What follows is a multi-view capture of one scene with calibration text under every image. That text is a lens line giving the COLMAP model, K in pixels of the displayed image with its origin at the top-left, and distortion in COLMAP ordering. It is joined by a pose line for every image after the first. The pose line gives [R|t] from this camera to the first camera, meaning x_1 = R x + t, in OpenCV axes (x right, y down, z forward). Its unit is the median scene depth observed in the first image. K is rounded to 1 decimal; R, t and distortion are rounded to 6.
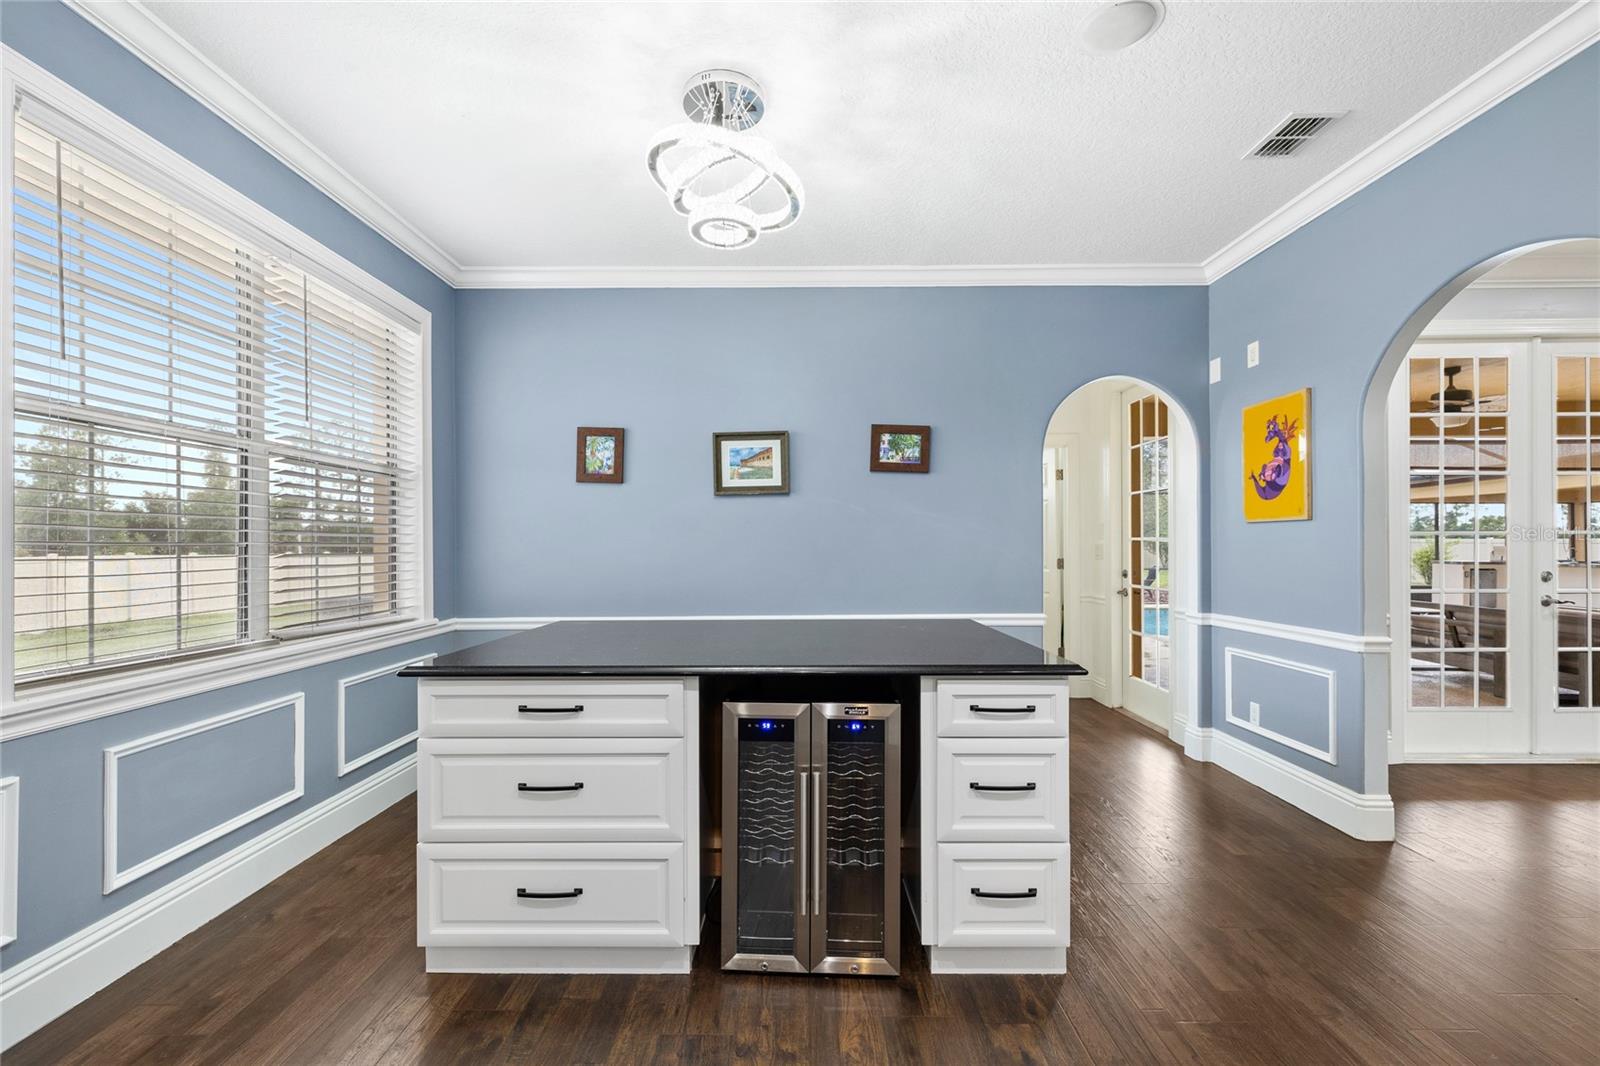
lens RADIAL K [[683.1, 0, 792.9], [0, 683.1, 534.3], [0, 0, 1]] dist [0.001302, 0.000050]
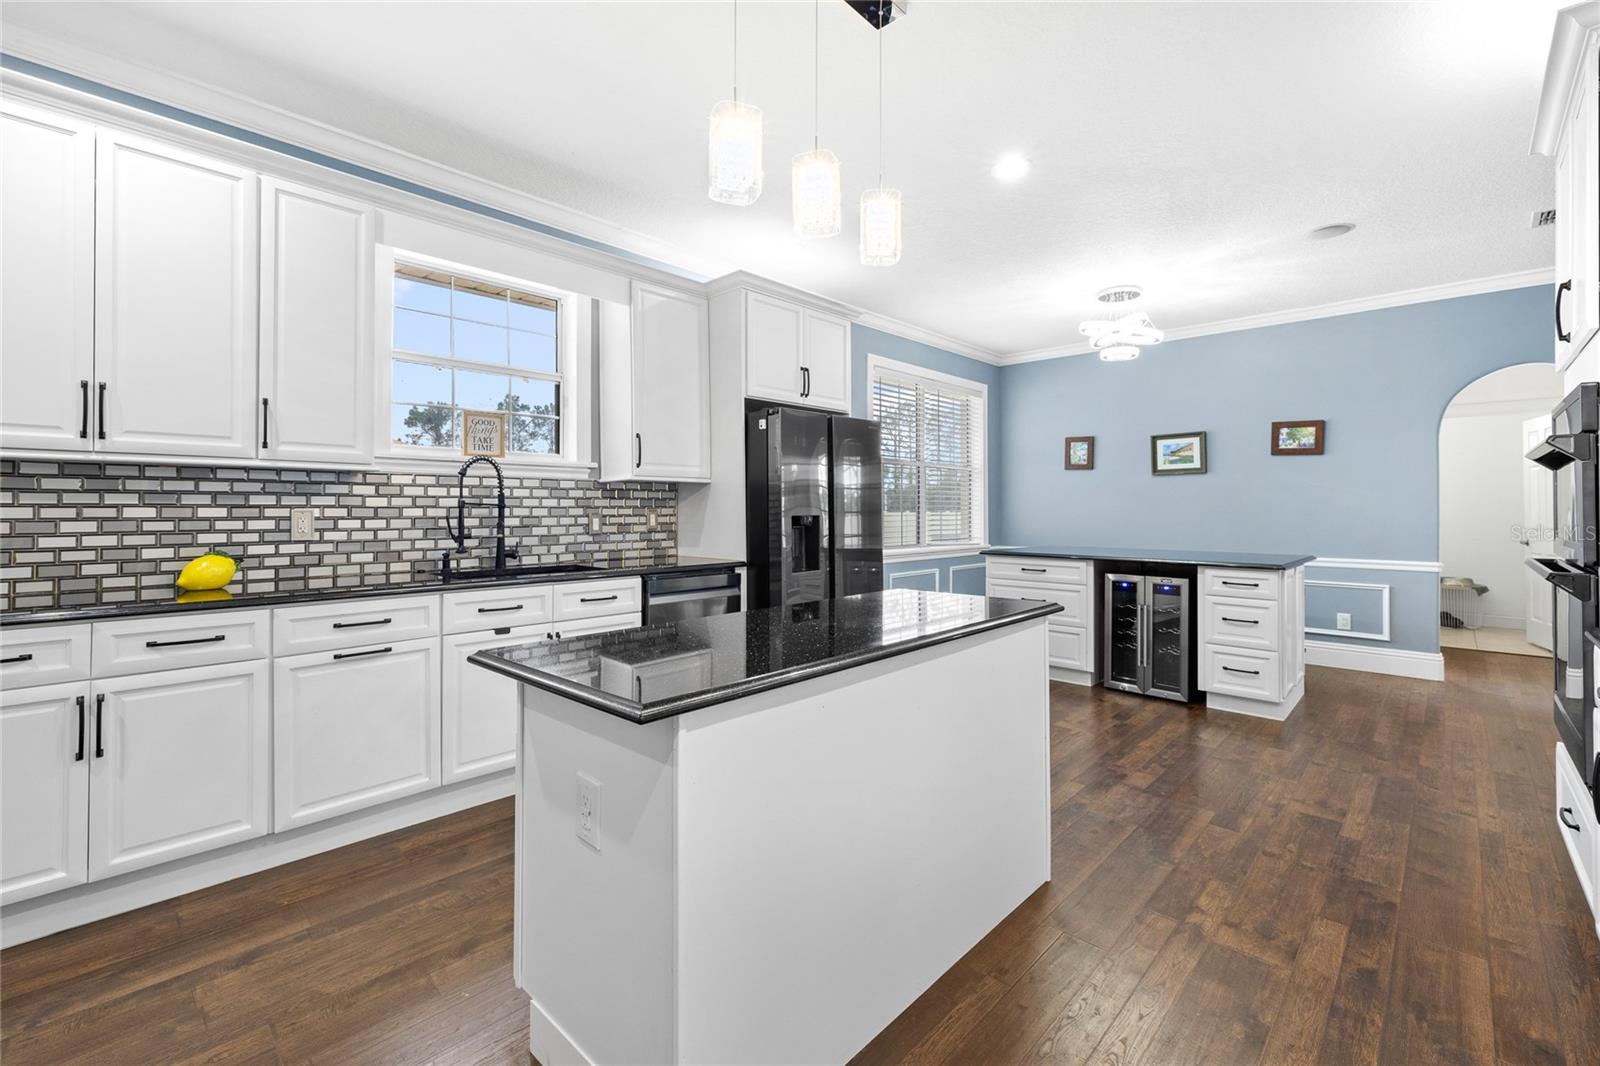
lens RADIAL K [[683.1, 0, 797.4], [0, 683.1, 503.6], [0, 0, 1]] dist [0.001302, 0.000050]
pose [[0.731912, 0.001260, -0.681398, 0.404320], [0.006551, 0.999939, 0.008885, -0.011638], [0.681368, -0.010967, 0.731859, -0.801798]]
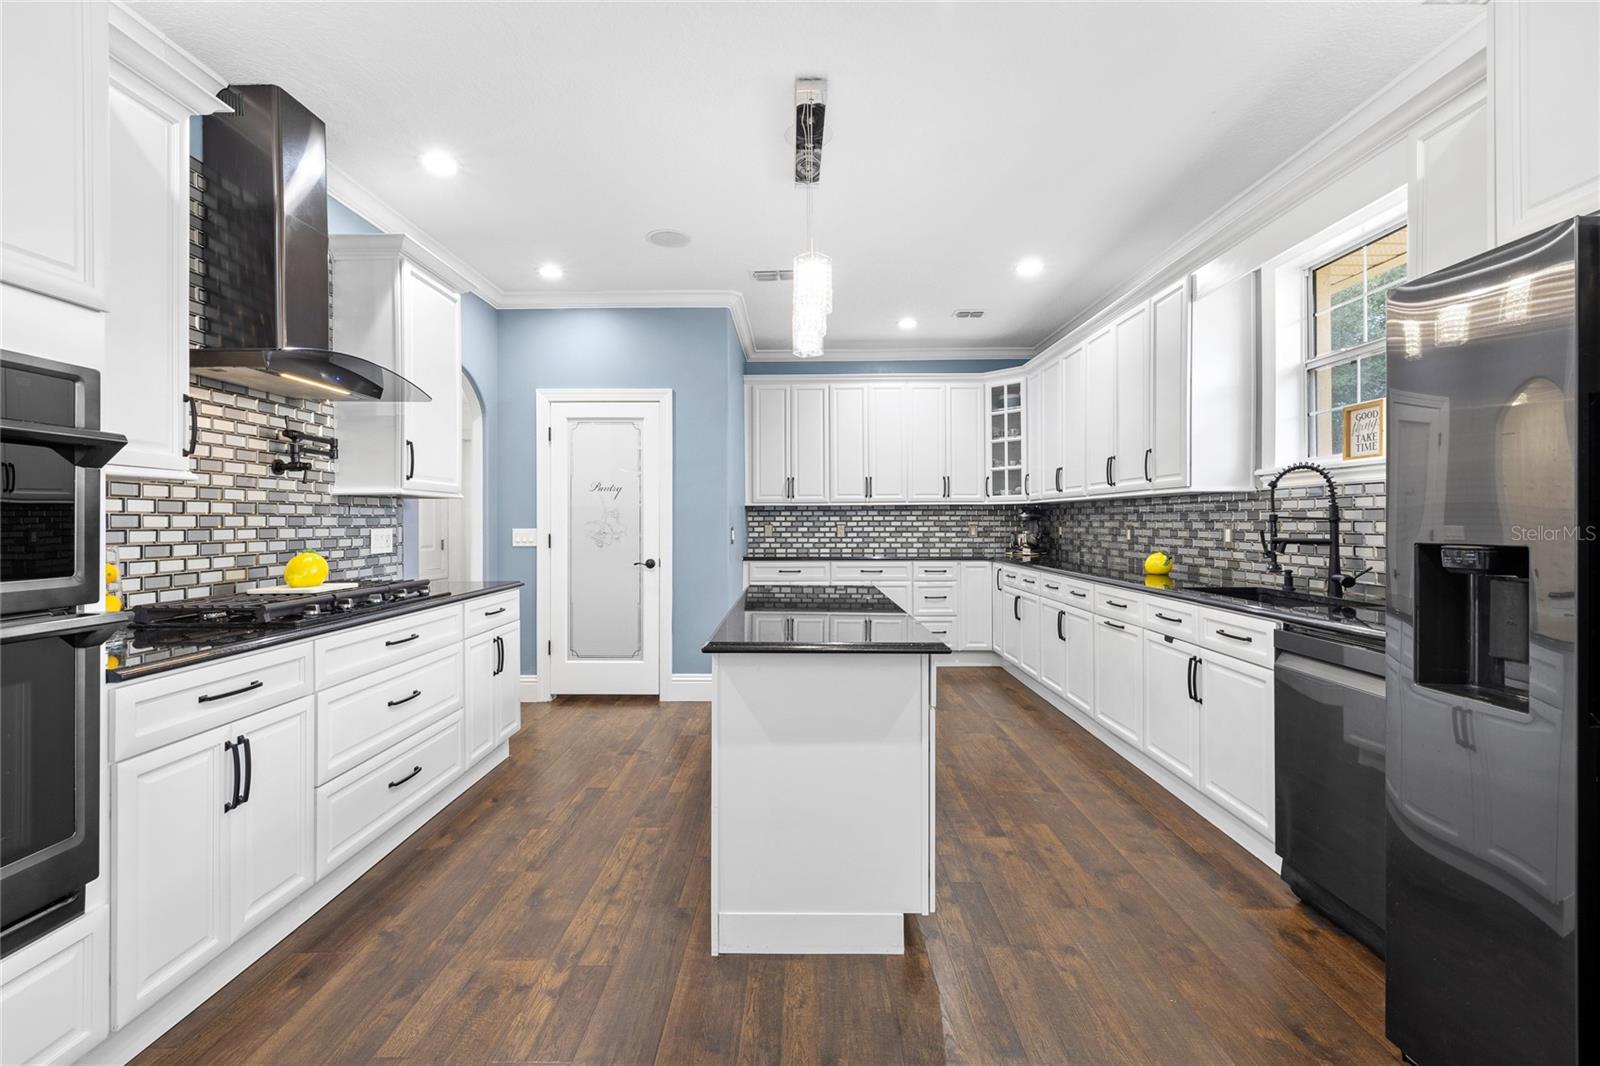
lens RADIAL K [[683.1, 0, 788.1], [0, 683.1, 522.7], [0, 0, 1]] dist [0.001302, 0.000050]
pose [[-0.999926, 0.007833, 0.009293, 0.073260], [0.007702, 0.999871, -0.014101, 0.006528], [-0.009402, -0.014028, -0.999857, 0.376932]]
